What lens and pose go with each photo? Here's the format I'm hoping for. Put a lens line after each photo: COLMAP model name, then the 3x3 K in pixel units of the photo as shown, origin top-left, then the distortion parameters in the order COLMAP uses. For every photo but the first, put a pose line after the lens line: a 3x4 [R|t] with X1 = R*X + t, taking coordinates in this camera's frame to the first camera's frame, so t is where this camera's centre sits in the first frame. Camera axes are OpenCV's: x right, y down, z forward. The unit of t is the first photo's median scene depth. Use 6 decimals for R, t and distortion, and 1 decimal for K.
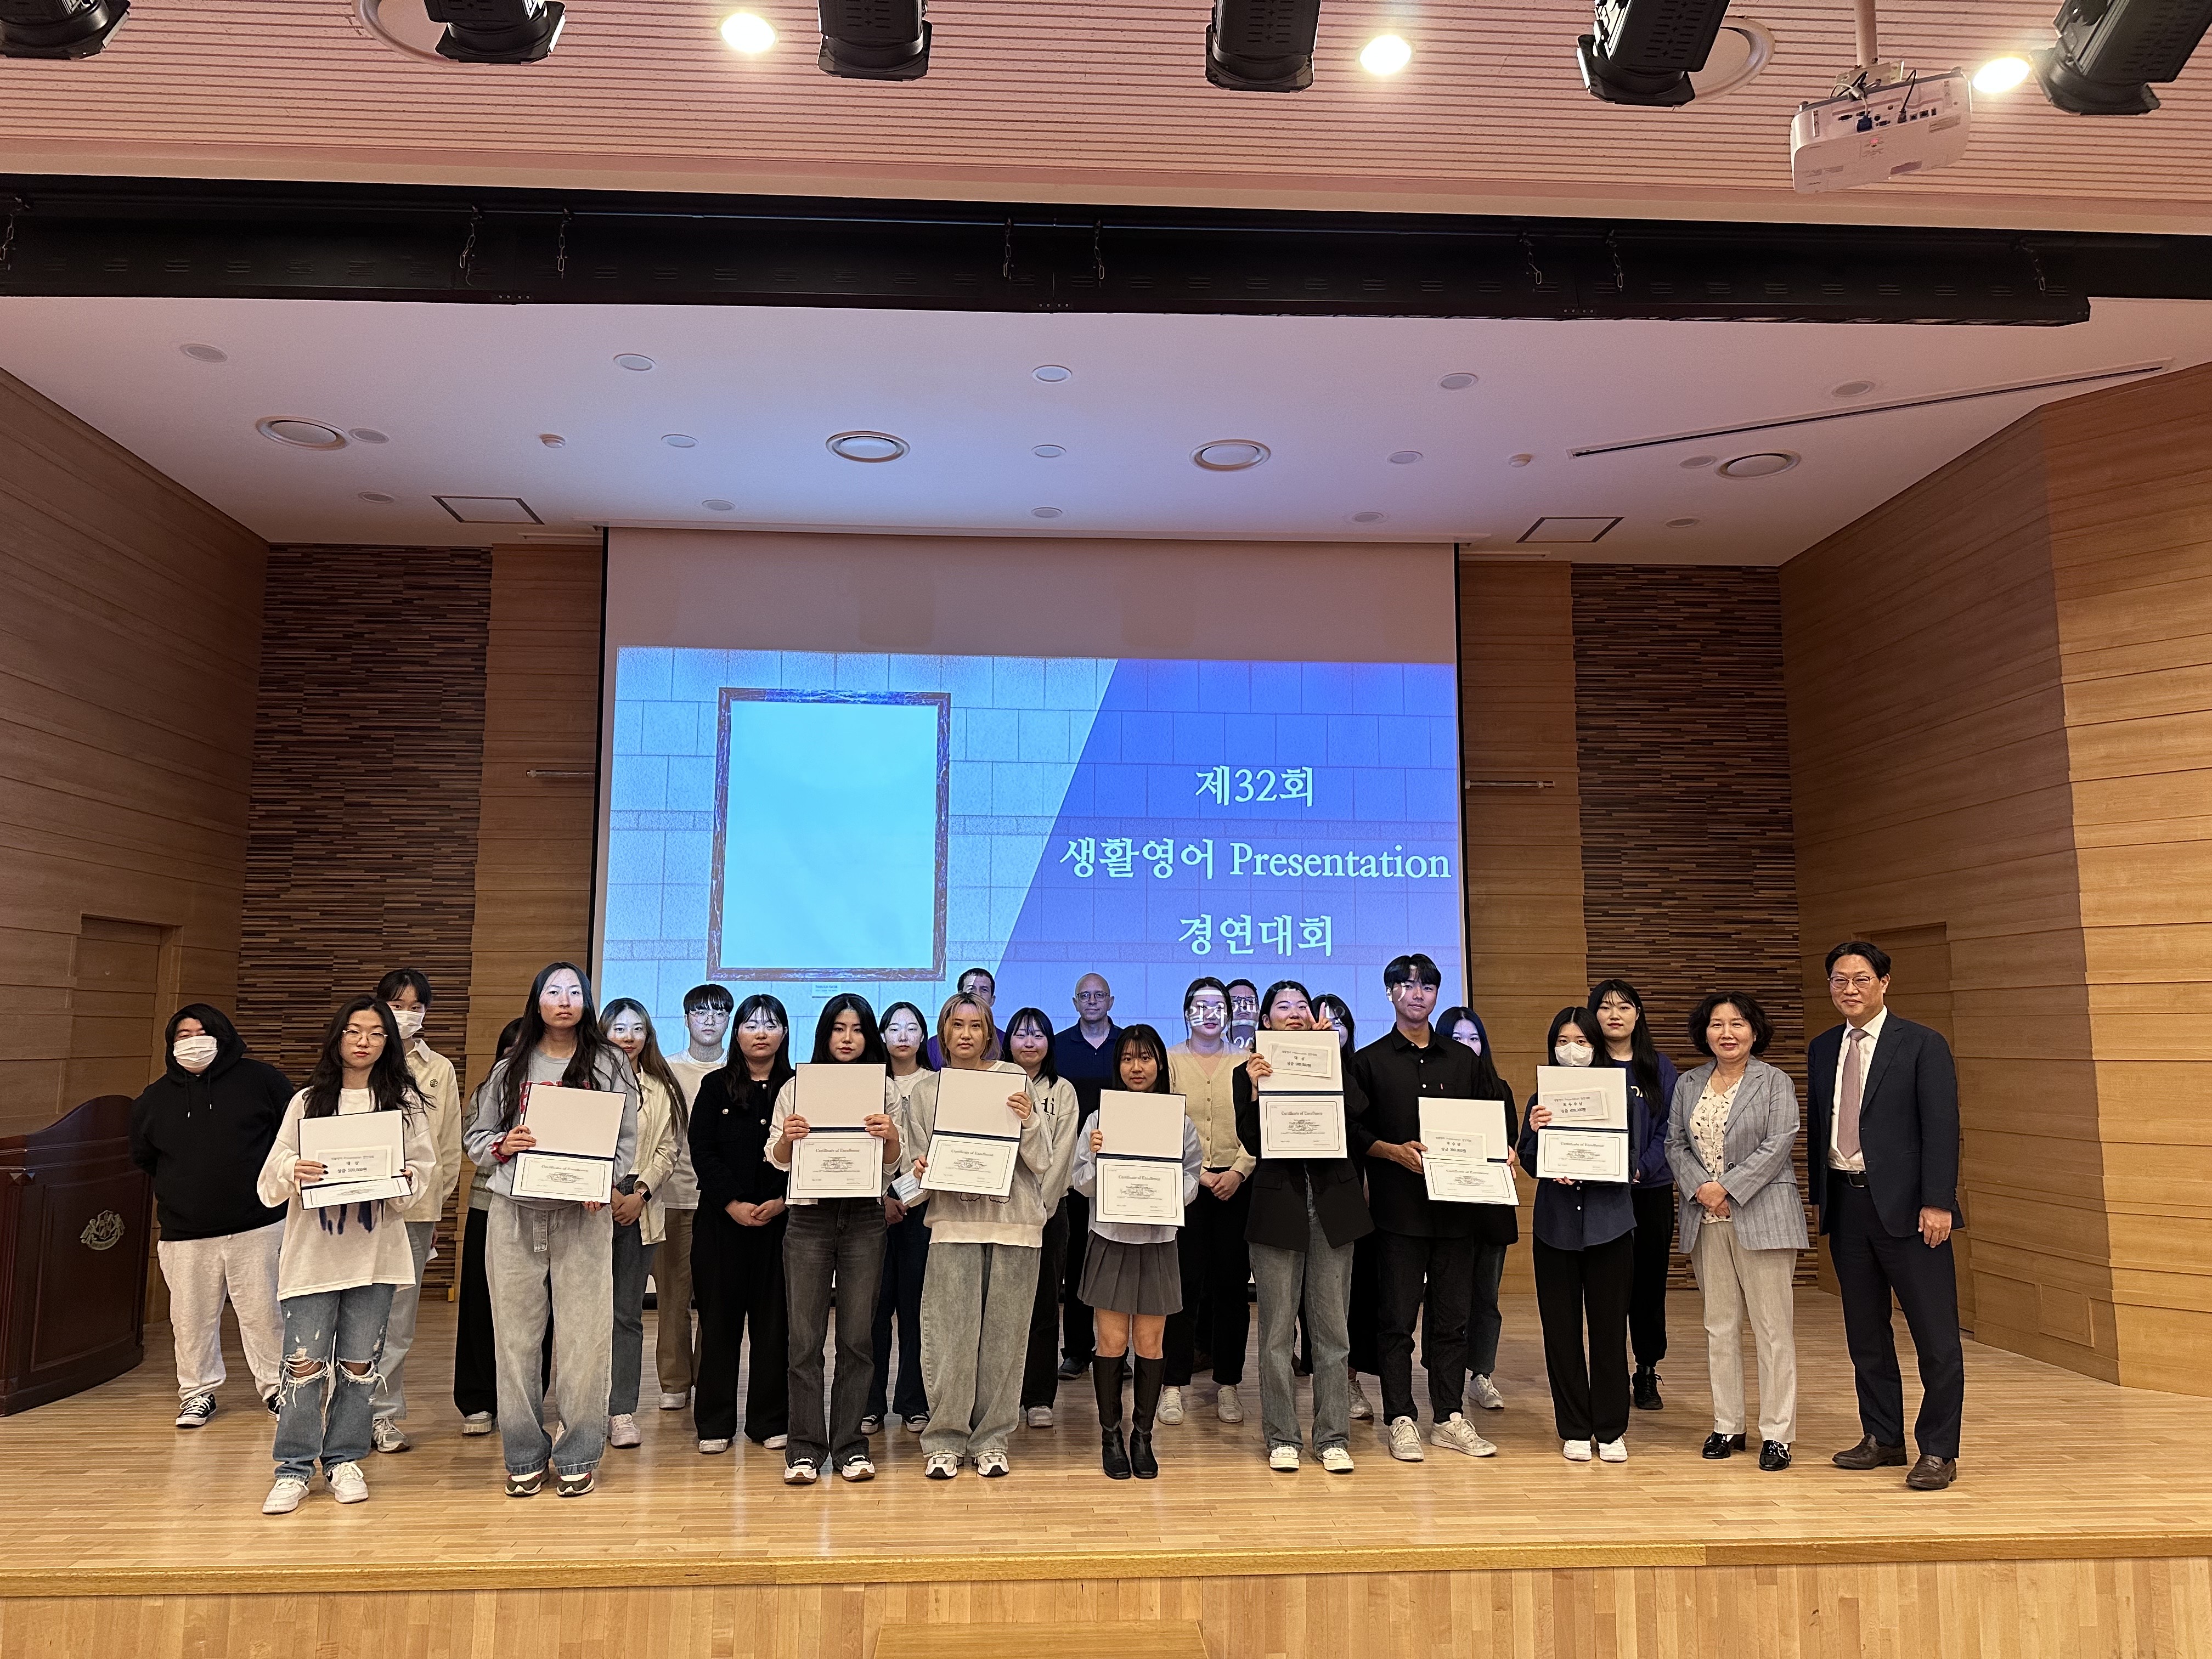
lens RADIAL K [[1541.4, 0, 1112.7], [0, 1541.4, 830.7], [0, 0, 1]] dist [0.127503, -0.222734]
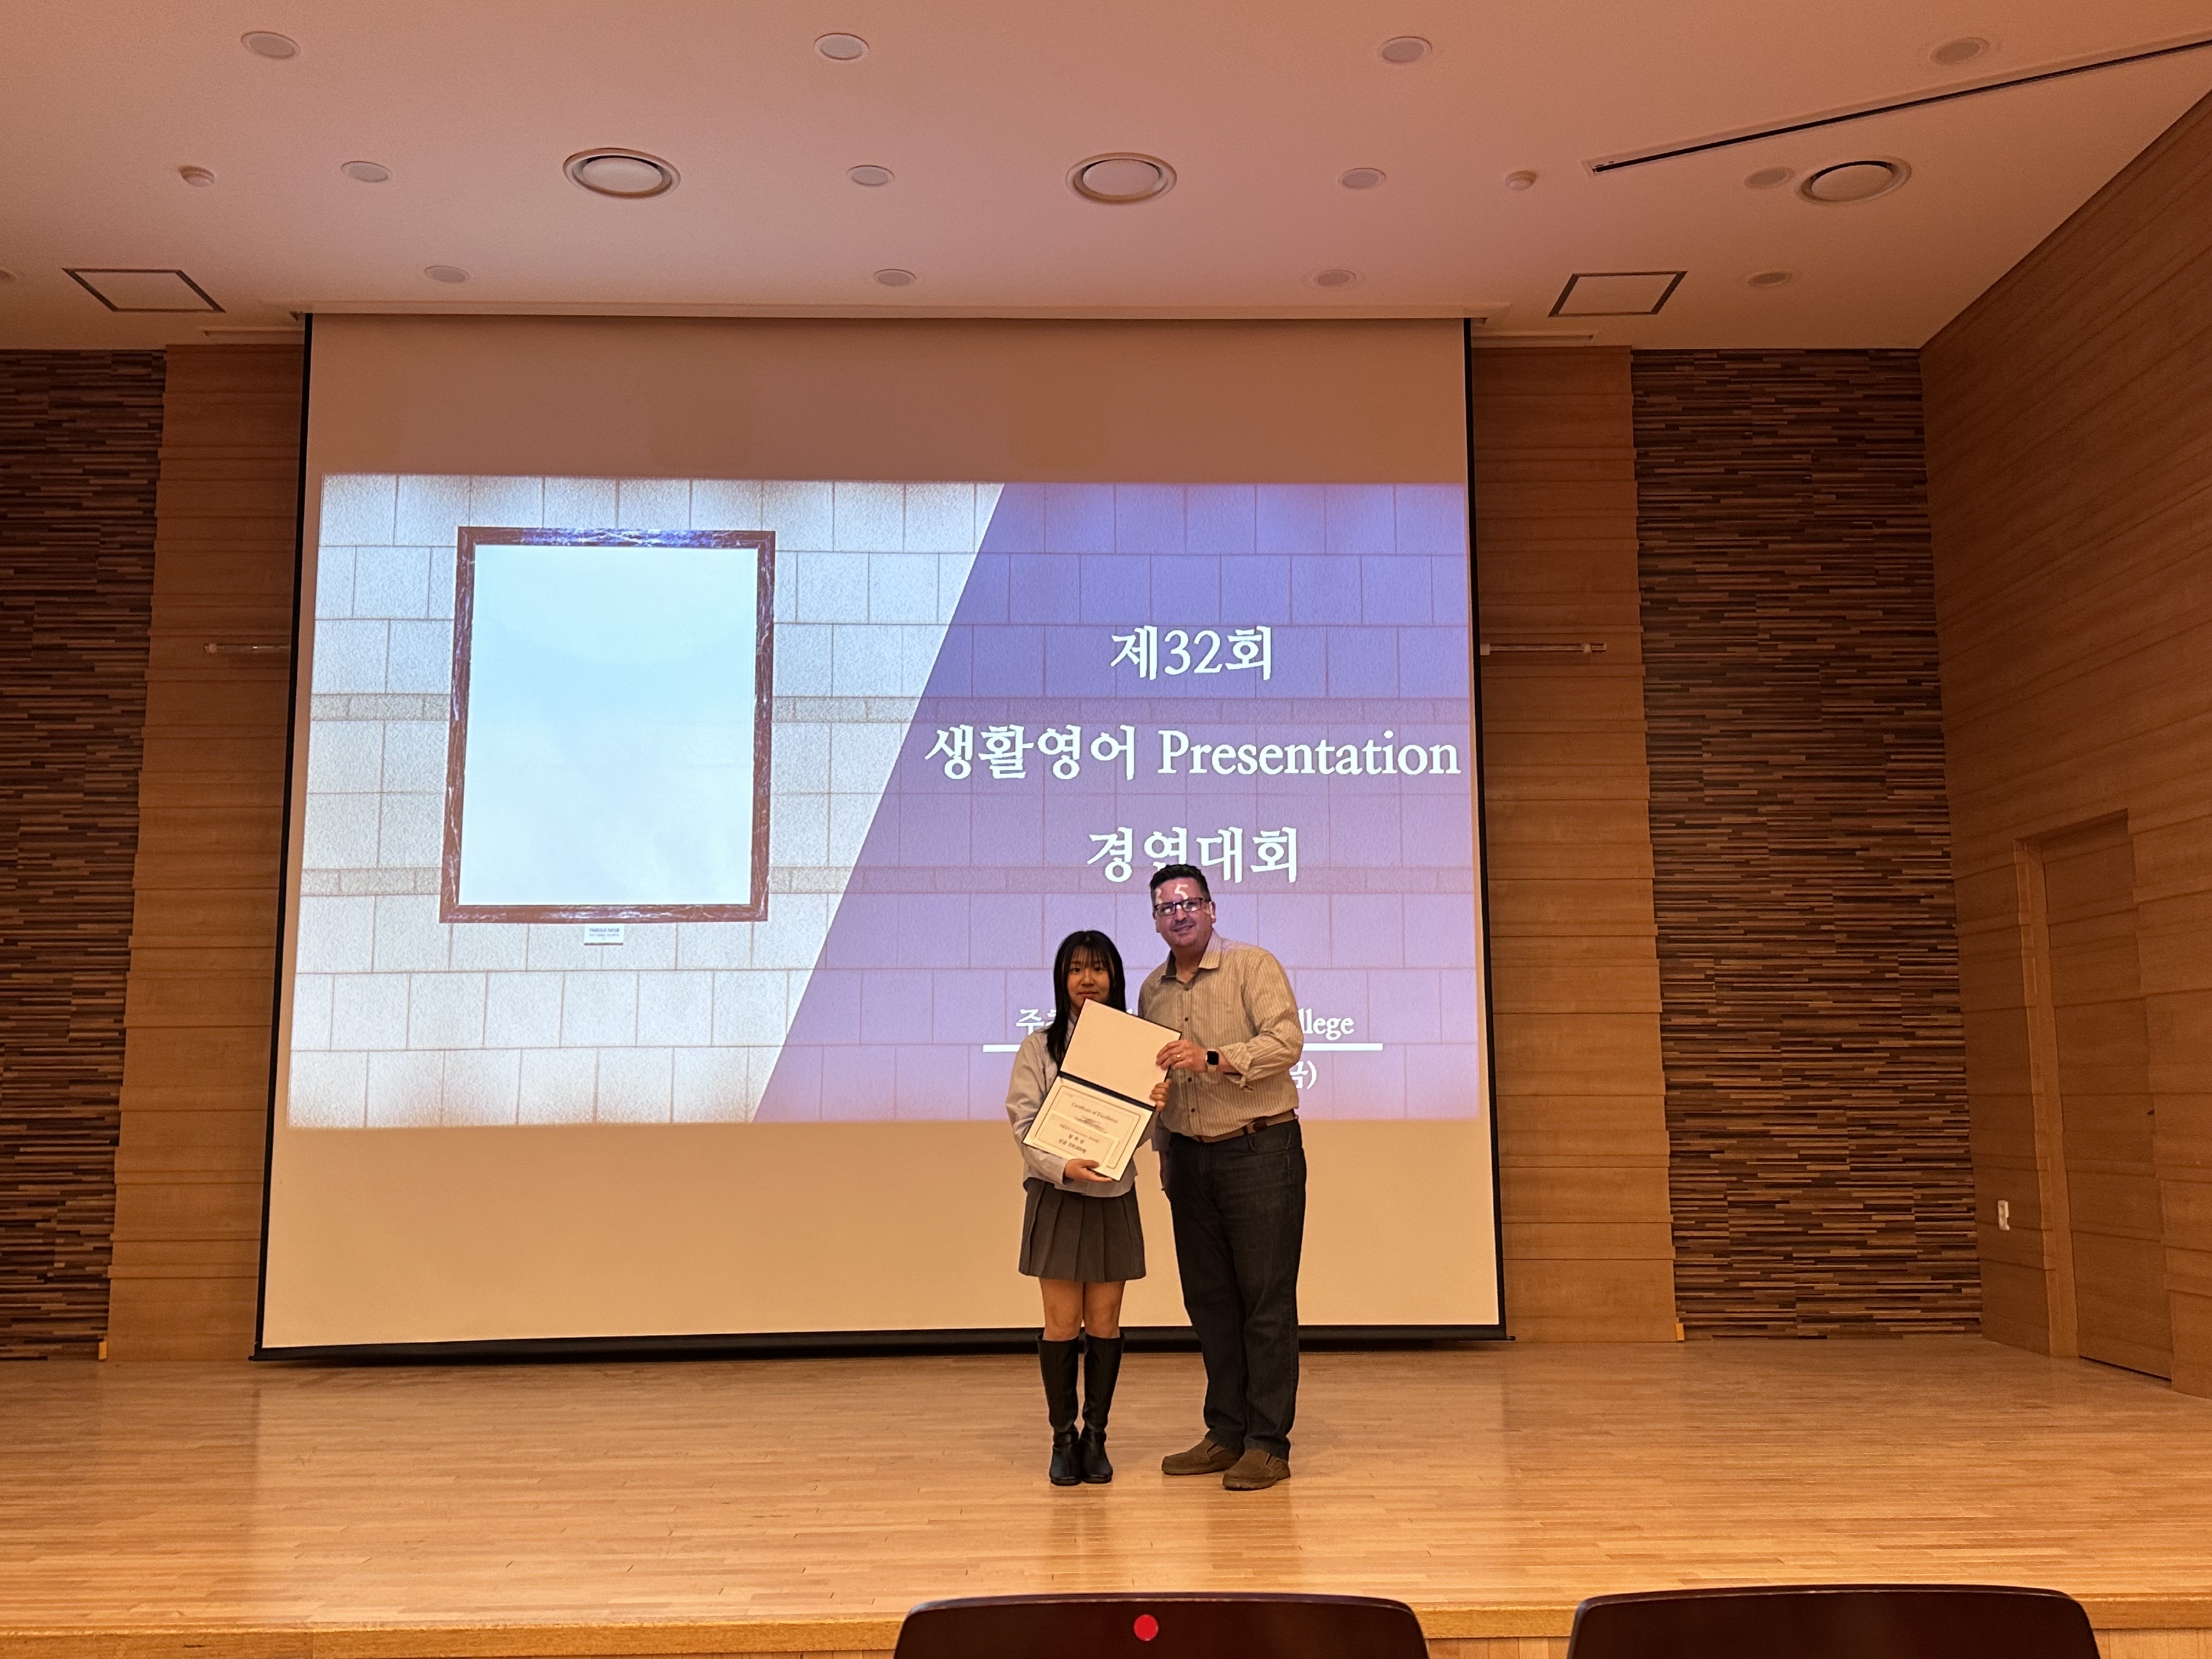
lens RADIAL K [[2013.7, 0, 1124.4], [0, 2013.7, 805.7], [0, 0, 1]] dist [0.172615, -0.336846]
pose [[0.999461, -0.012887, -0.030191, 0.090250], [0.012547, 0.999856, -0.011426, 0.055127], [0.030334, 0.011041, 0.999479, 0.040697]]
